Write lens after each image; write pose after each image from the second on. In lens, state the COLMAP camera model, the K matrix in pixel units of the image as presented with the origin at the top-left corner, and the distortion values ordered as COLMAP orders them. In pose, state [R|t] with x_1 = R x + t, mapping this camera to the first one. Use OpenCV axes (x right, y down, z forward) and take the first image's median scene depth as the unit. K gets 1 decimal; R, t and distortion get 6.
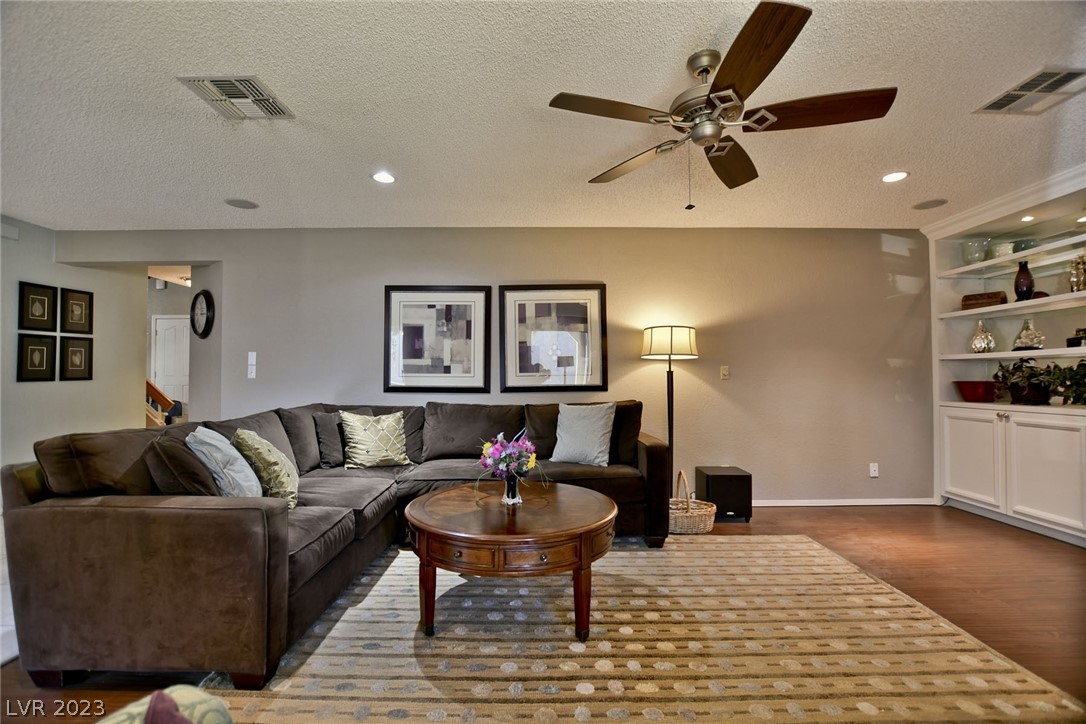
lens RADIAL K [[477.2, 0, 545.1], [0, 477.2, 366.1], [0, 0, 1]] dist [-0.028548, 0.000798]
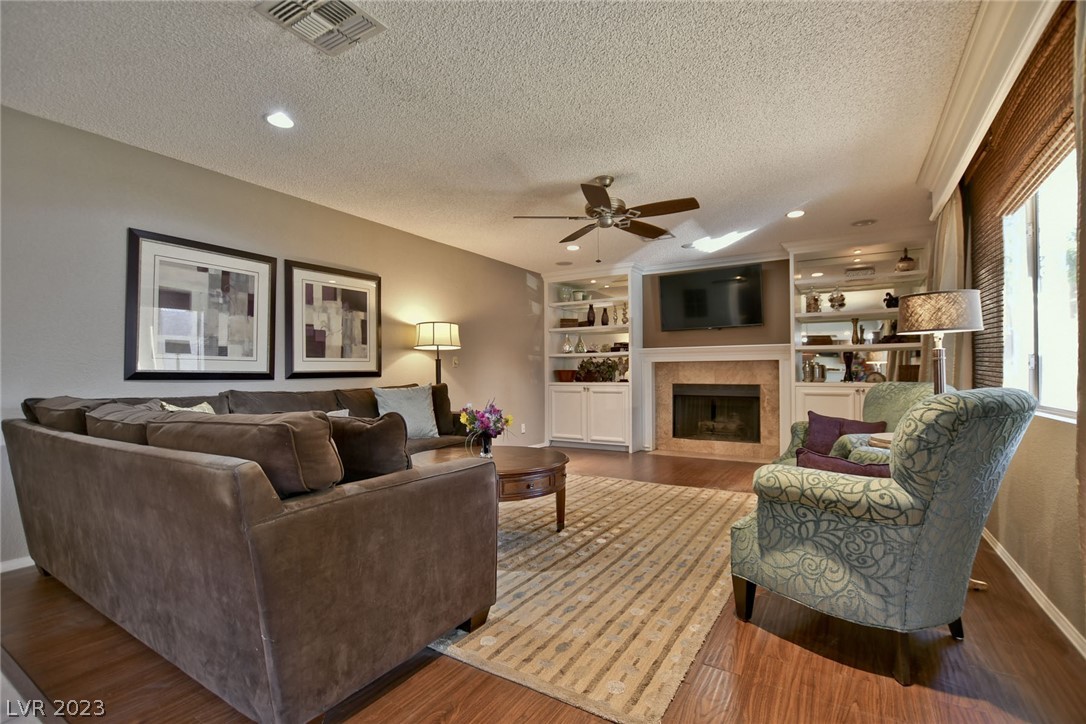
lens RADIAL K [[495.4, 0, 549.2], [0, 495.4, 367.3], [0, 0, 1]] dist [-0.028291, 0.000274]
pose [[0.521130, 0.011349, 0.853402, -0.625230], [-0.015776, 0.999869, -0.003663, 0.028988], [-0.853331, -0.011555, 0.521241, 0.098882]]
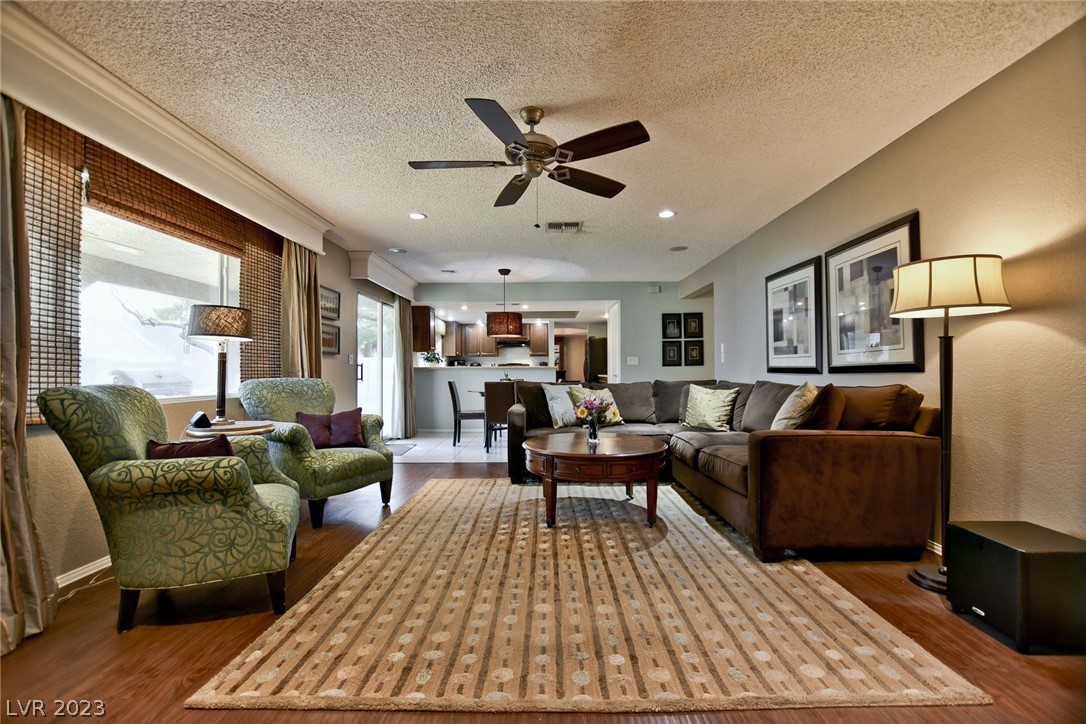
lens RADIAL K [[477.2, 0, 545.1], [0, 477.2, 366.1], [0, 0, 1]] dist [-0.028548, 0.000798]
pose [[-0.001563, -0.009673, -0.999952, 0.785187], [0.026055, 0.999613, -0.009710, 0.036871], [0.999659, -0.026069, -0.001310, 0.479438]]
